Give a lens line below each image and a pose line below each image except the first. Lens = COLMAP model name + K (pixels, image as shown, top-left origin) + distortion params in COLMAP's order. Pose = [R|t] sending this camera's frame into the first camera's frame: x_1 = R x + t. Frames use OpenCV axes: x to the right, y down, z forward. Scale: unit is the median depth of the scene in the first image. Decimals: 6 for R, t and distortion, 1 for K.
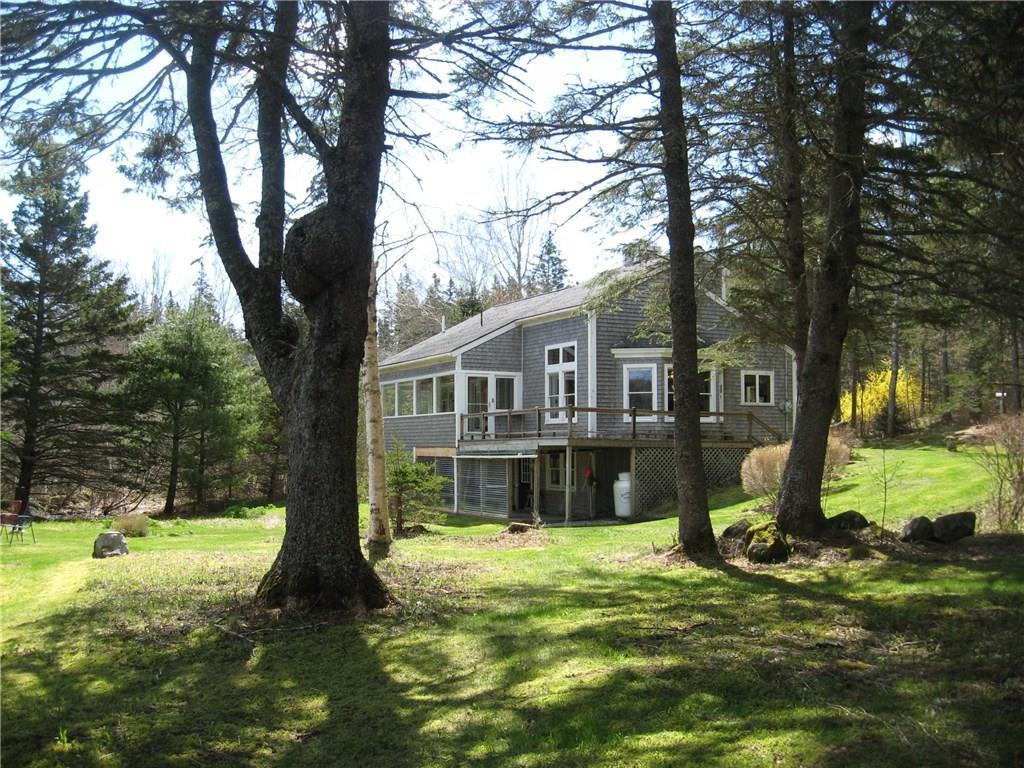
lens RADIAL K [[1066.0, 0, 512.0], [0, 1066.0, 384.0], [0, 0, 1]] dist [-0.127655, 0.021743]
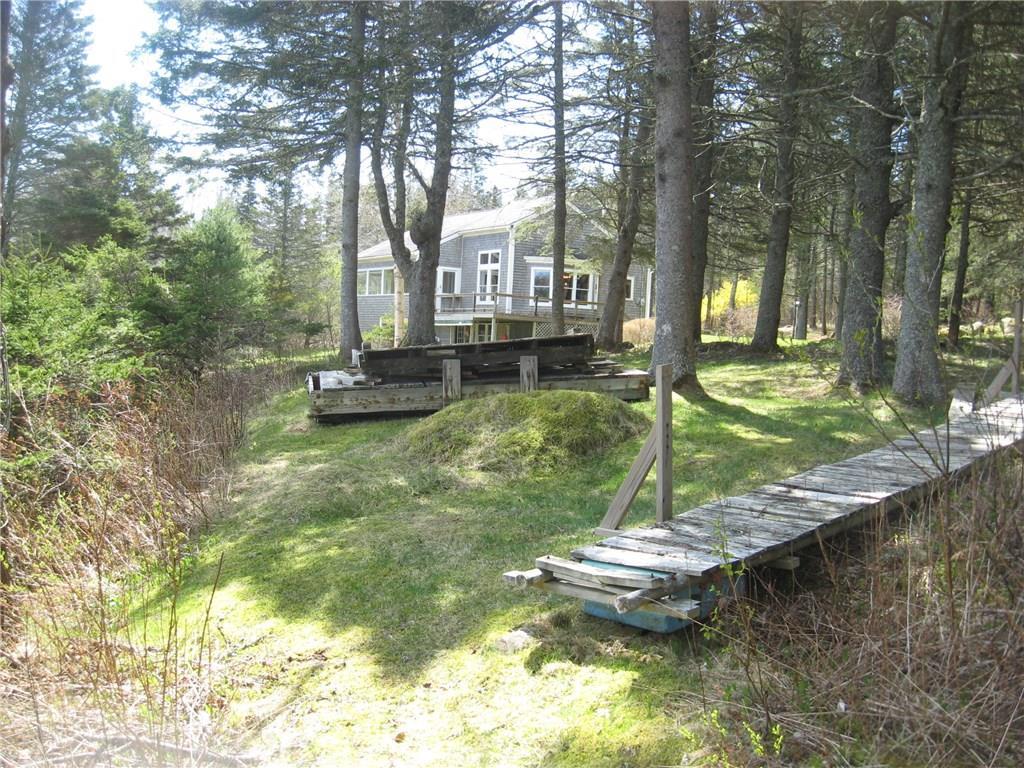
lens RADIAL K [[1066.0, 0, 512.0], [0, 1066.0, 384.0], [0, 0, 1]] dist [-0.127655, 0.021743]
pose [[0.994867, 0.044545, 0.090858, -0.072364], [-0.053473, 0.993717, 0.098318, -0.000711], [-0.085908, -0.102672, 0.990999, -0.702585]]
